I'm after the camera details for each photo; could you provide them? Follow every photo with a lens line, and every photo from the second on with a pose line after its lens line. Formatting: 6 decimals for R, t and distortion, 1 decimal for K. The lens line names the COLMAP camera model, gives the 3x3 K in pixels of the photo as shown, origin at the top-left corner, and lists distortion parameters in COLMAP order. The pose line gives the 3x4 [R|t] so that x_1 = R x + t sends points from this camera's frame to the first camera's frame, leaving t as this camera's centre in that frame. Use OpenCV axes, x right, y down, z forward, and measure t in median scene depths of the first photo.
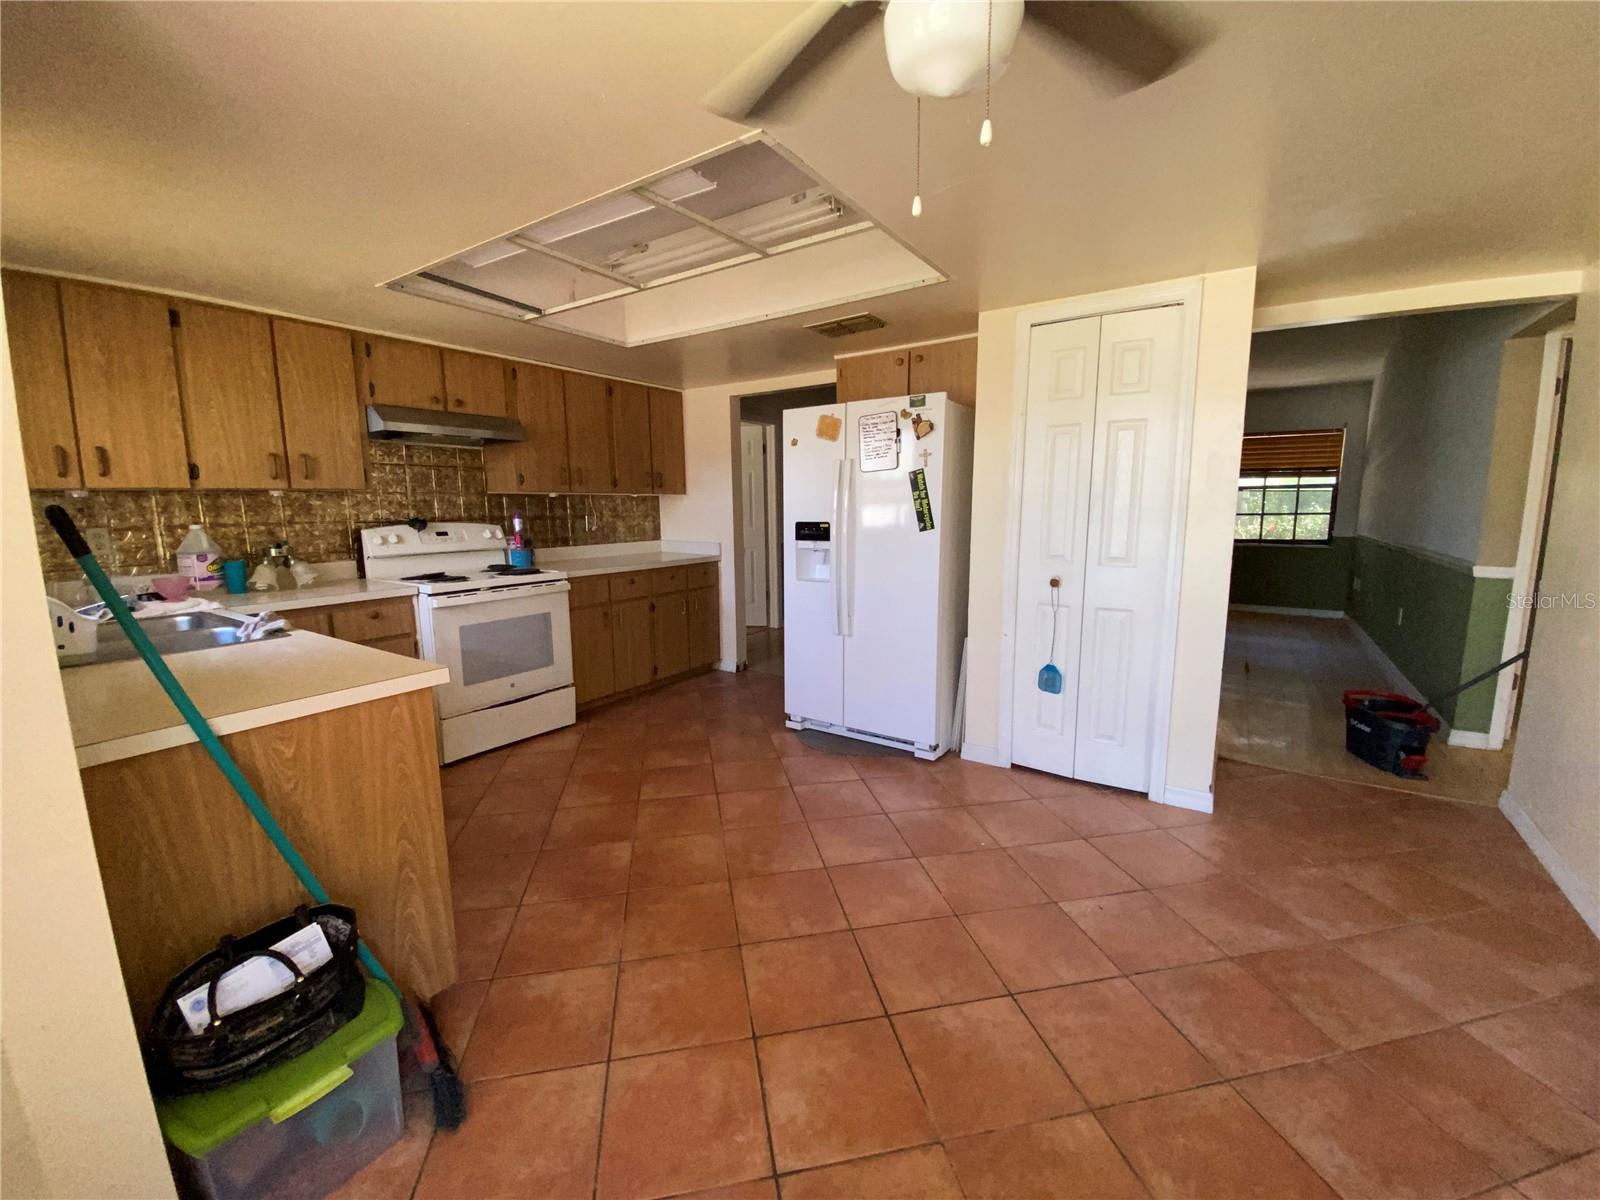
lens RADIAL K [[646.8, 0, 802.1], [0, 646.8, 595.8], [0, 0, 1]] dist [0.001164, -0.002849]
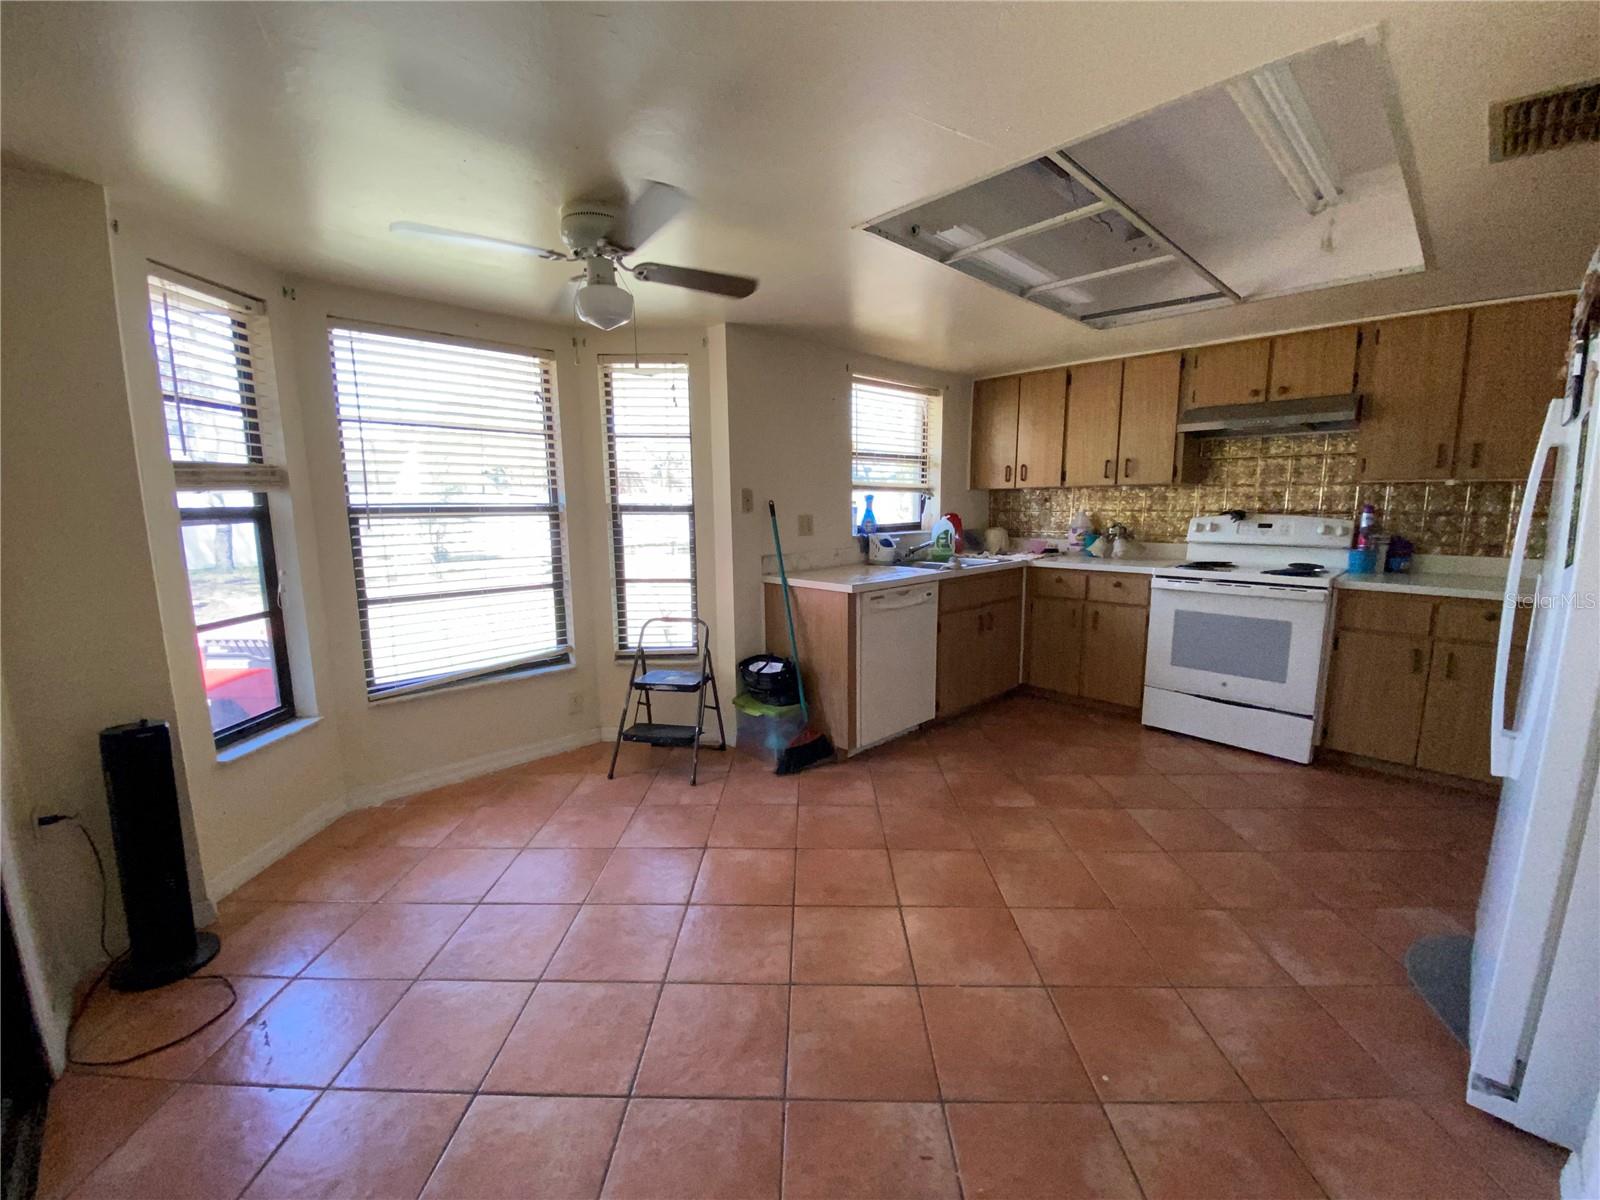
lens RADIAL K [[646.8, 0, 802.2], [0, 646.8, 596.5], [0, 0, 1]] dist [0.001164, -0.002849]
pose [[-0.223284, 0.153668, -0.962564, 0.601698], [-0.127508, 0.974406, 0.185136, -0.087801], [0.966378, 0.164073, -0.197976, 0.557269]]
